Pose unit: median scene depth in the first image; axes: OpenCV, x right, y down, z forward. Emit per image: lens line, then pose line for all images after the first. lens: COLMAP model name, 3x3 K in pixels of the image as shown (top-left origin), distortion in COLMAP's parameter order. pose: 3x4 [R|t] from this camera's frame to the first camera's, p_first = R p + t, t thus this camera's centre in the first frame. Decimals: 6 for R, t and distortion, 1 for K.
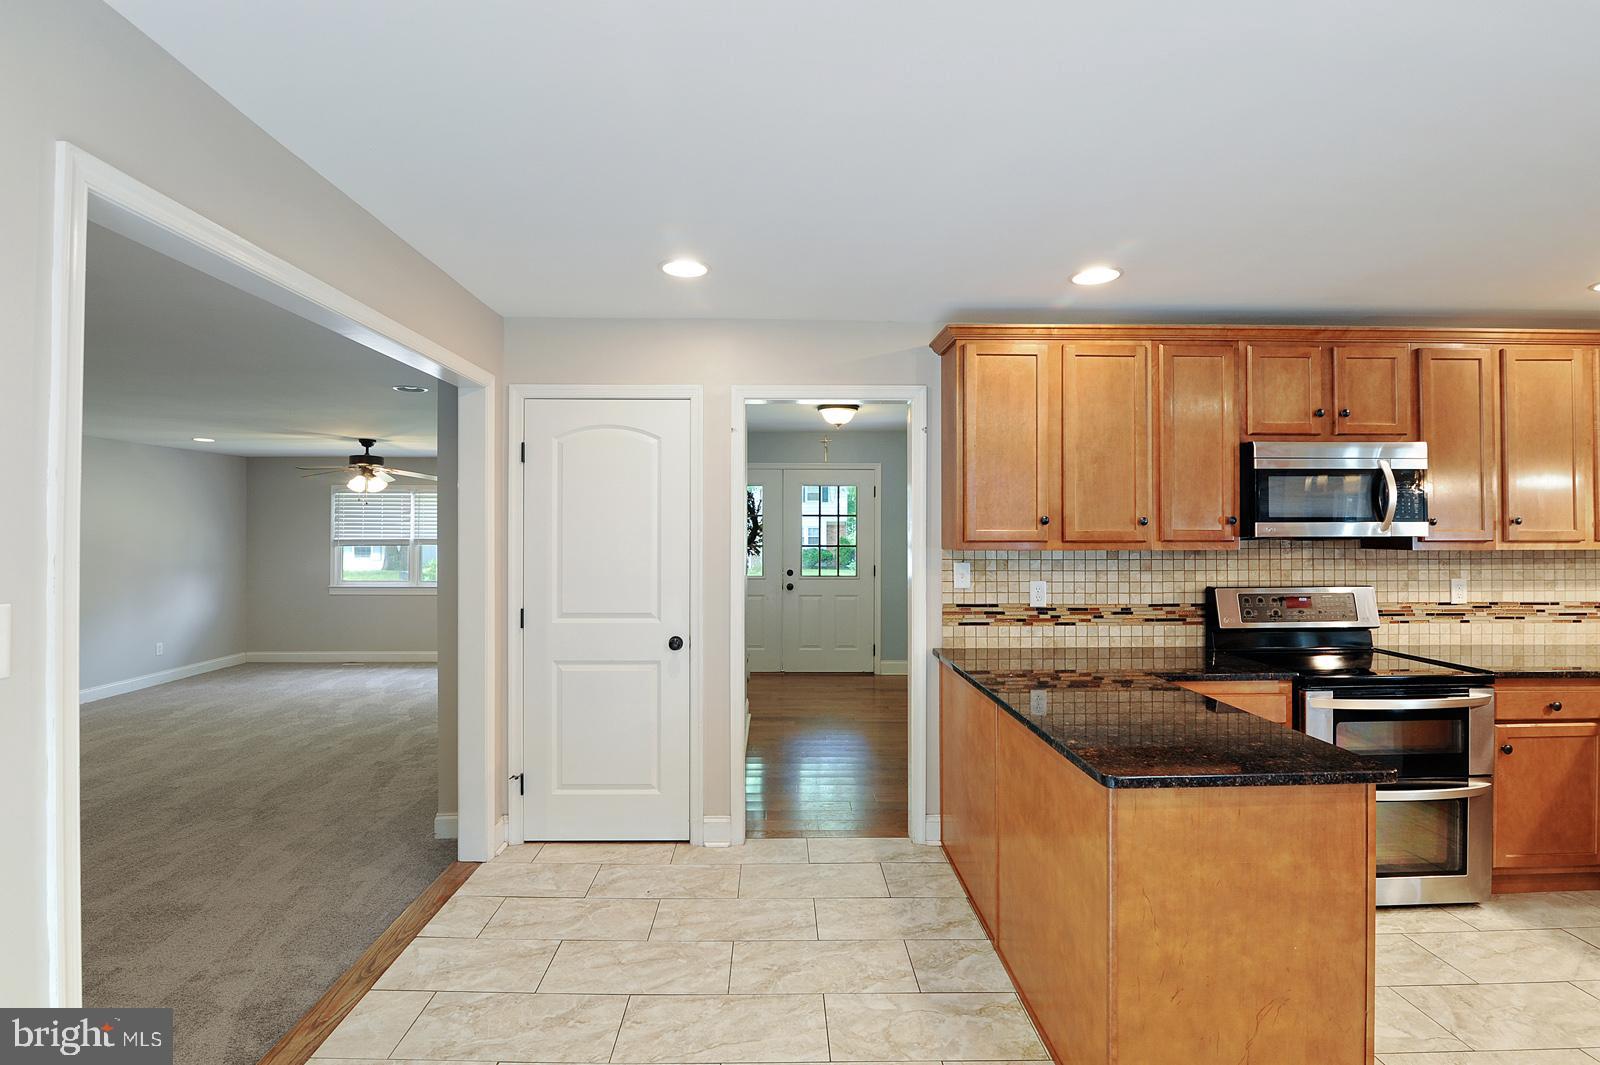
lens RADIAL K [[740.0, 0, 795.8], [0, 740.0, 526.6], [0, 0, 1]] dist [-0.019778, 0.001749]
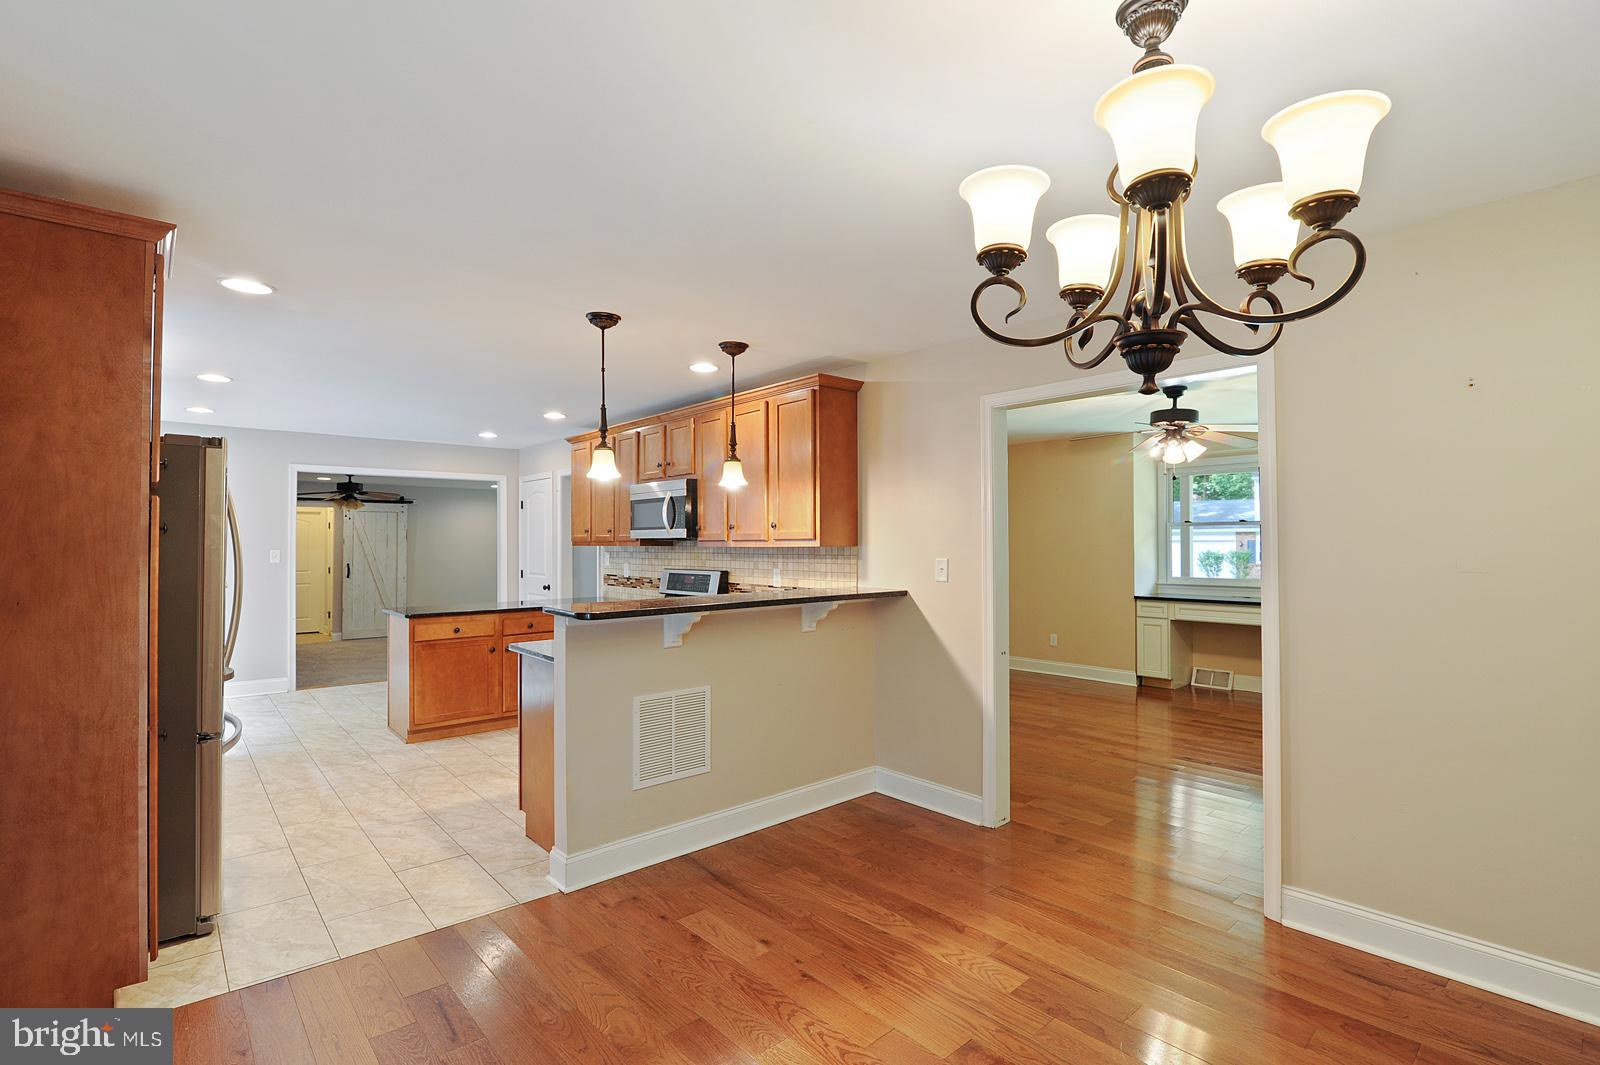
lens RADIAL K [[740.0, 0, 800.2], [0, 740.0, 539.5], [0, 0, 1]] dist [-0.019778, 0.001749]
pose [[0.649650, -0.004049, -0.760222, 2.187698], [0.008554, 0.999961, 0.001984, 0.015355], [0.760185, -0.007792, 0.649660, 0.136718]]
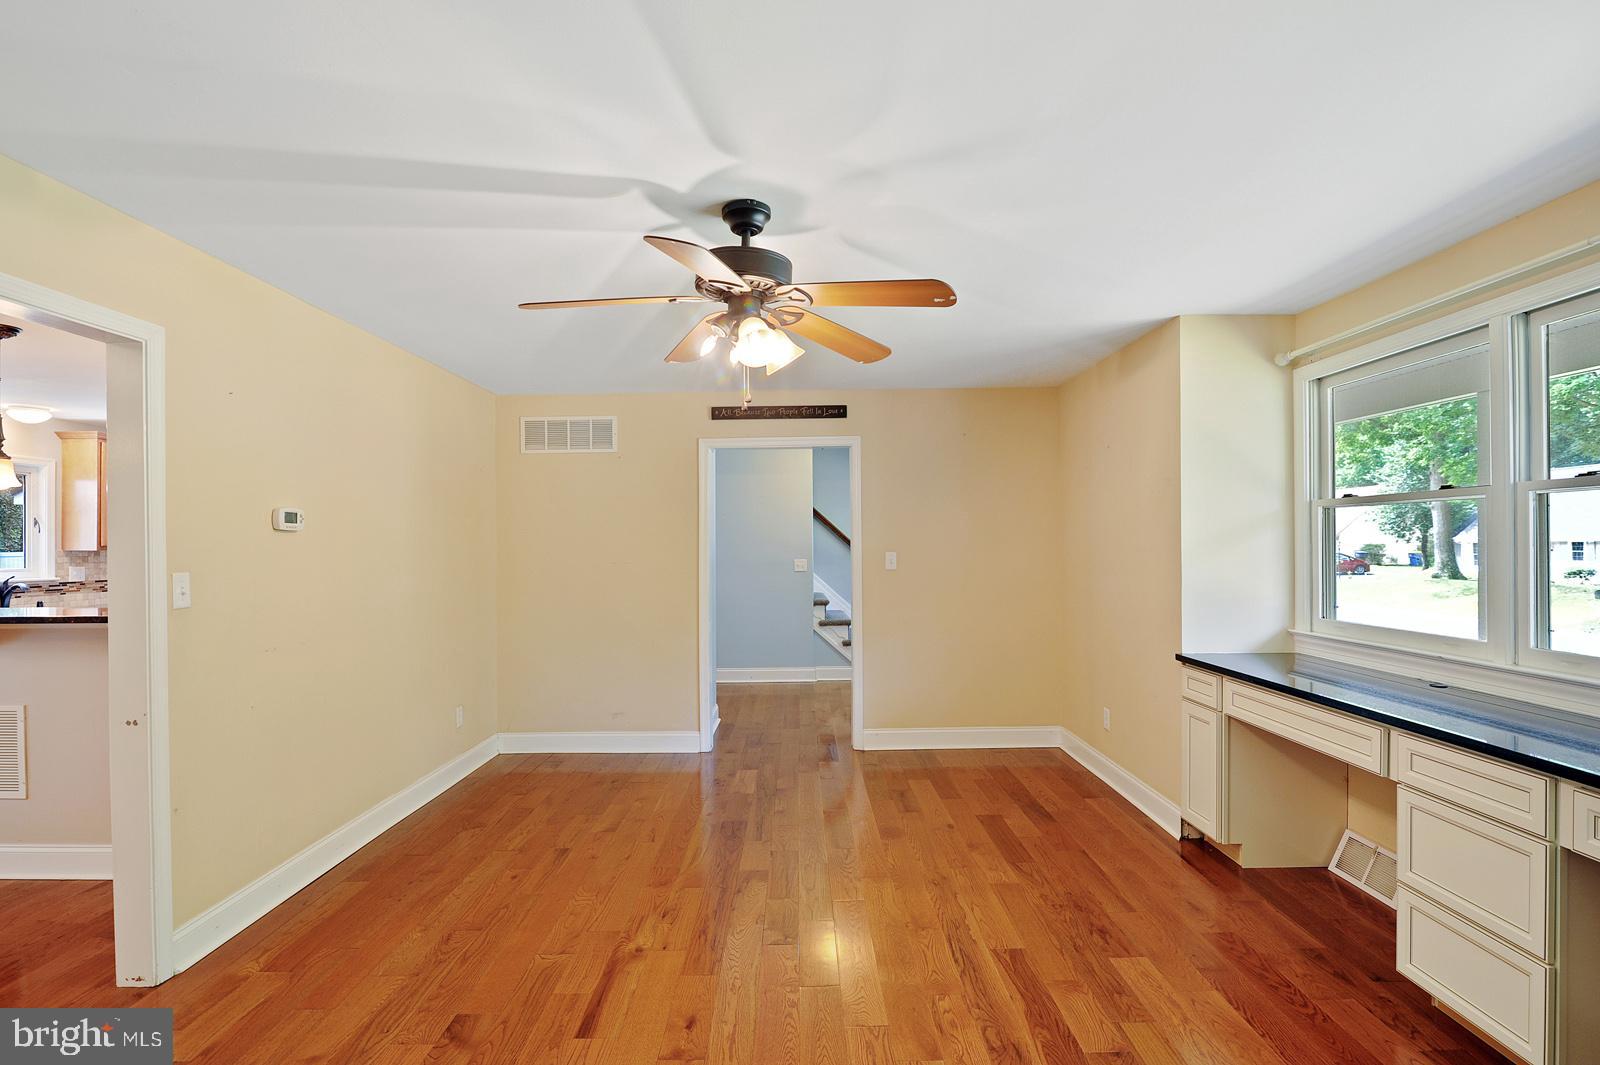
lens RADIAL K [[740.0, 0, 802.5], [0, 740.0, 544.2], [0, 0, 1]] dist [-0.019778, 0.001749]
pose [[-0.017005, 0.000745, -0.999855, 2.238994], [0.014774, 0.999891, 0.000493, 0.028030], [0.999746, -0.014764, -0.017014, 1.812667]]
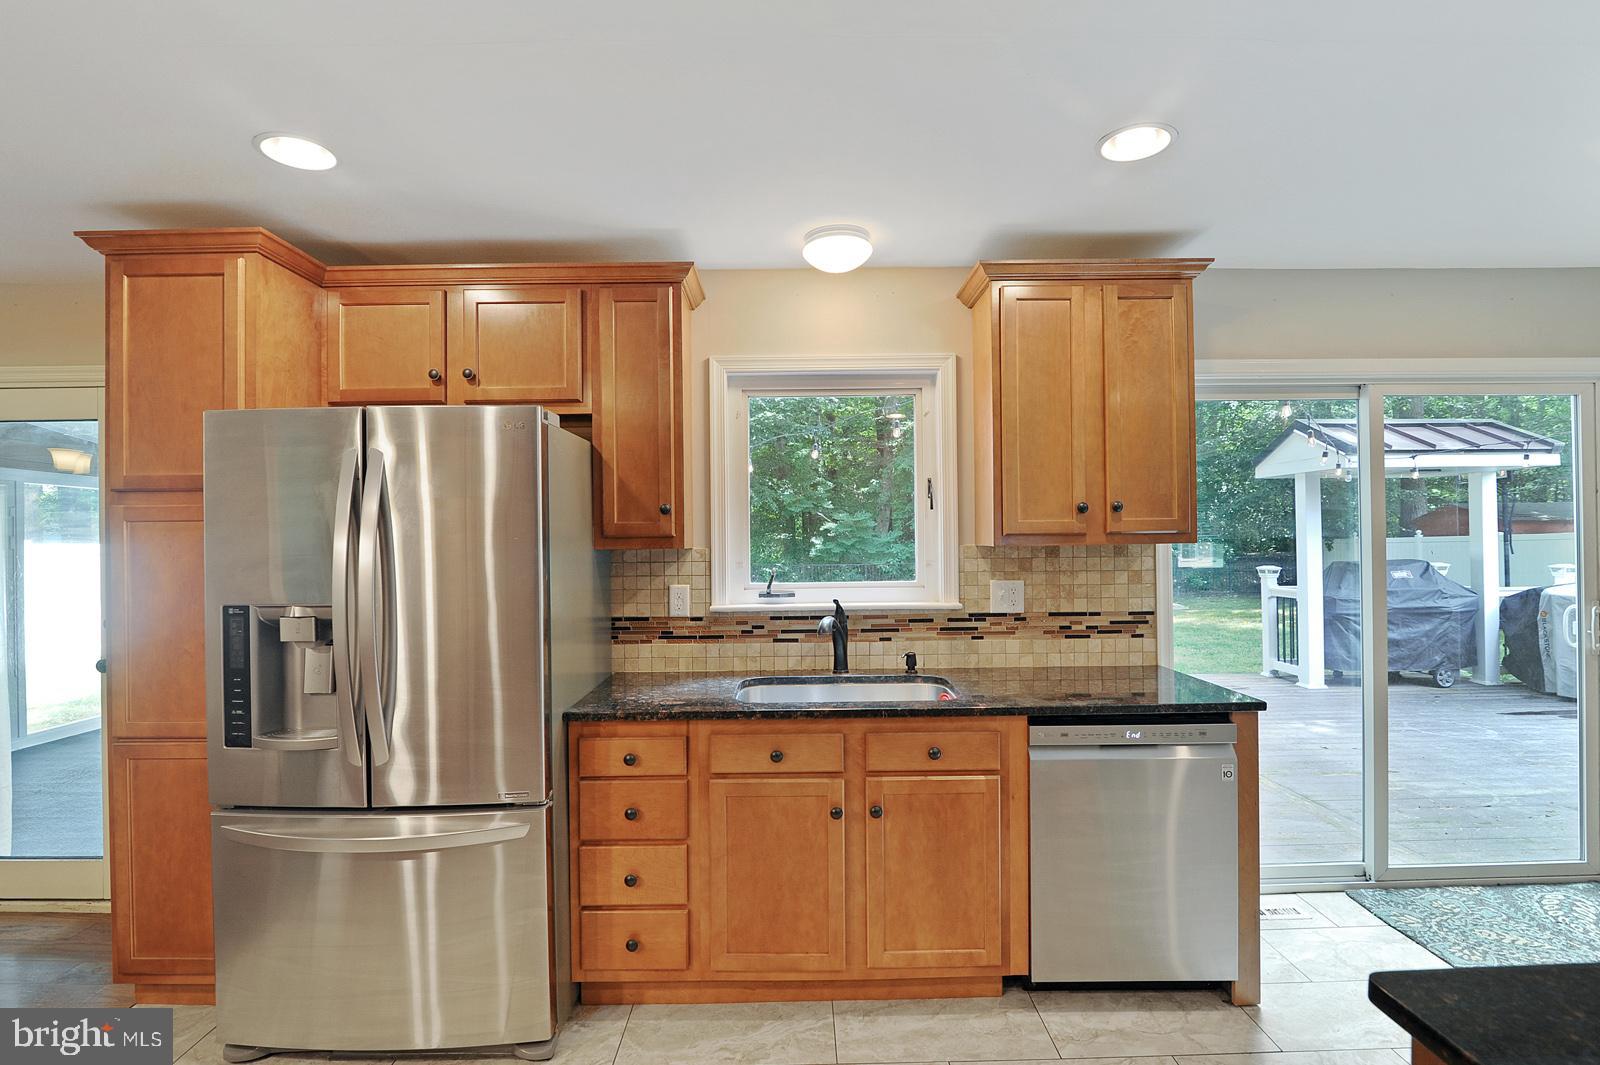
lens RADIAL K [[740.0, 0, 801.1], [0, 740.0, 535.0], [0, 0, 1]] dist [-0.019778, 0.001749]
pose [[-0.999848, 0.011176, 0.013379, 0.625343], [0.010967, 0.999817, -0.015648, 0.016307], [-0.013552, -0.015499, -0.999788, 0.786656]]
